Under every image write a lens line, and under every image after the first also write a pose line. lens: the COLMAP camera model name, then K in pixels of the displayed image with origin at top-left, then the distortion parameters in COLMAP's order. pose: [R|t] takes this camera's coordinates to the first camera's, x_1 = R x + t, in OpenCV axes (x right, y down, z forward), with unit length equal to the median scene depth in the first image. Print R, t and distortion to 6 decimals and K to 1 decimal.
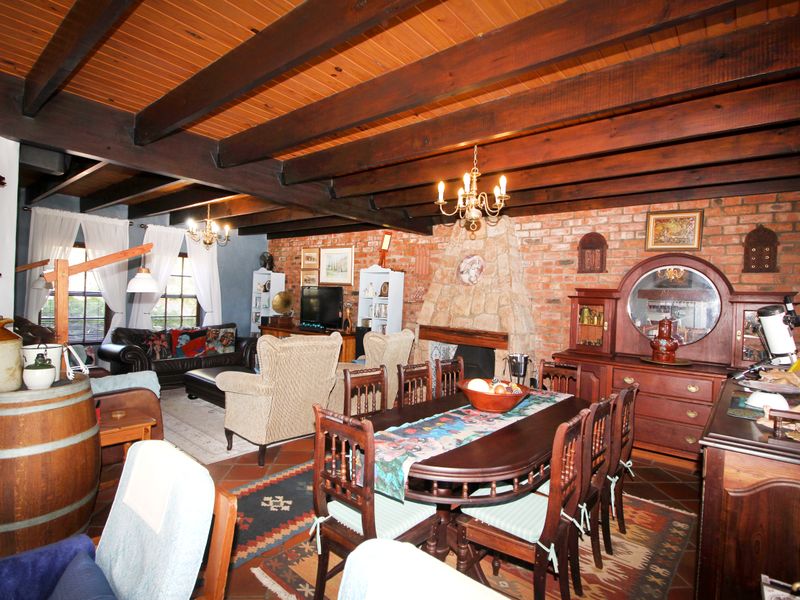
lens RADIAL K [[410.9, 0, 400.0], [0, 410.9, 300.0], [0, 0, 1]] dist [0.002840, -0.017715]
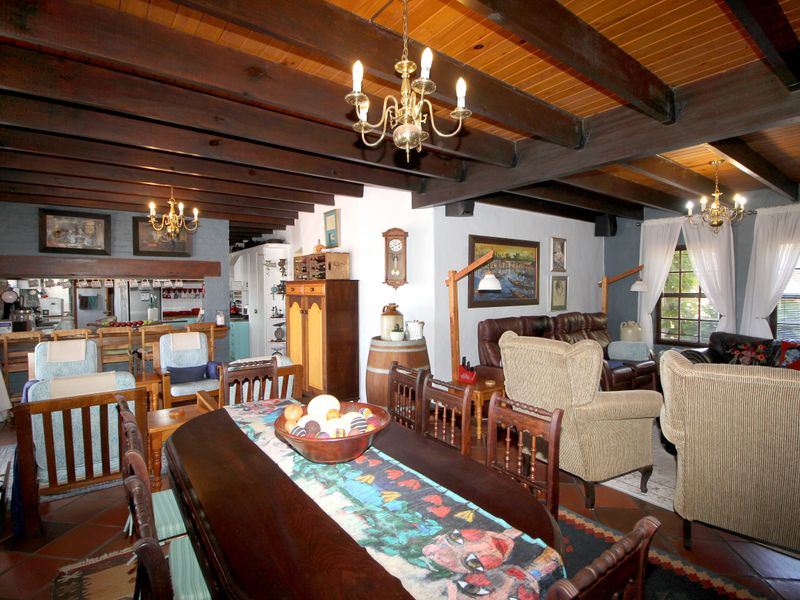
lens RADIAL K [[410.9, 0, 400.0], [0, 410.9, 300.0], [0, 0, 1]] dist [0.002840, -0.017715]
pose [[-0.210309, -0.014115, -0.977533, 0.334303], [-0.014412, 0.999832, -0.011336, 0.017132], [0.977529, 0.011704, -0.210477, 0.505855]]
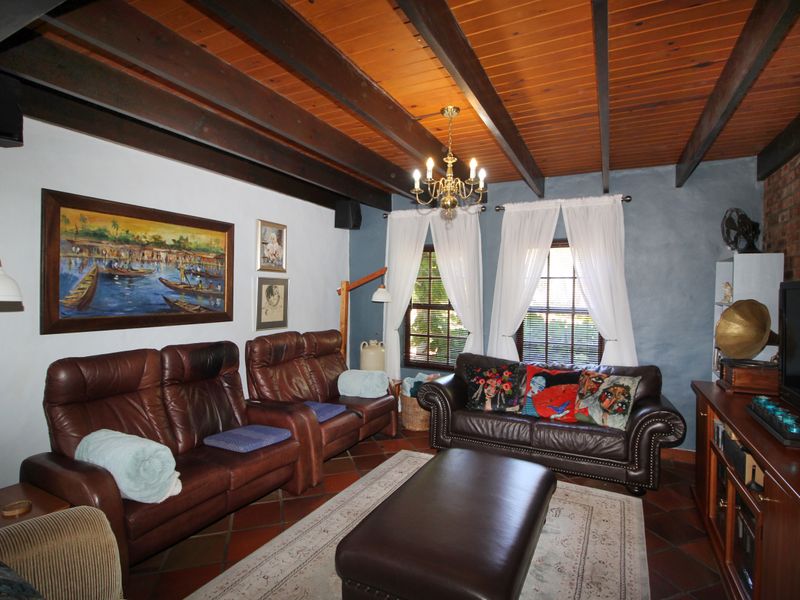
lens RADIAL K [[410.9, 0, 400.0], [0, 410.9, 300.0], [0, 0, 1]] dist [0.002840, -0.017715]
pose [[0.233004, -0.021696, -0.972234, 0.002946], [-0.015703, 0.999537, -0.026069, -0.006426], [0.972349, 0.021341, 0.232555, 0.710655]]
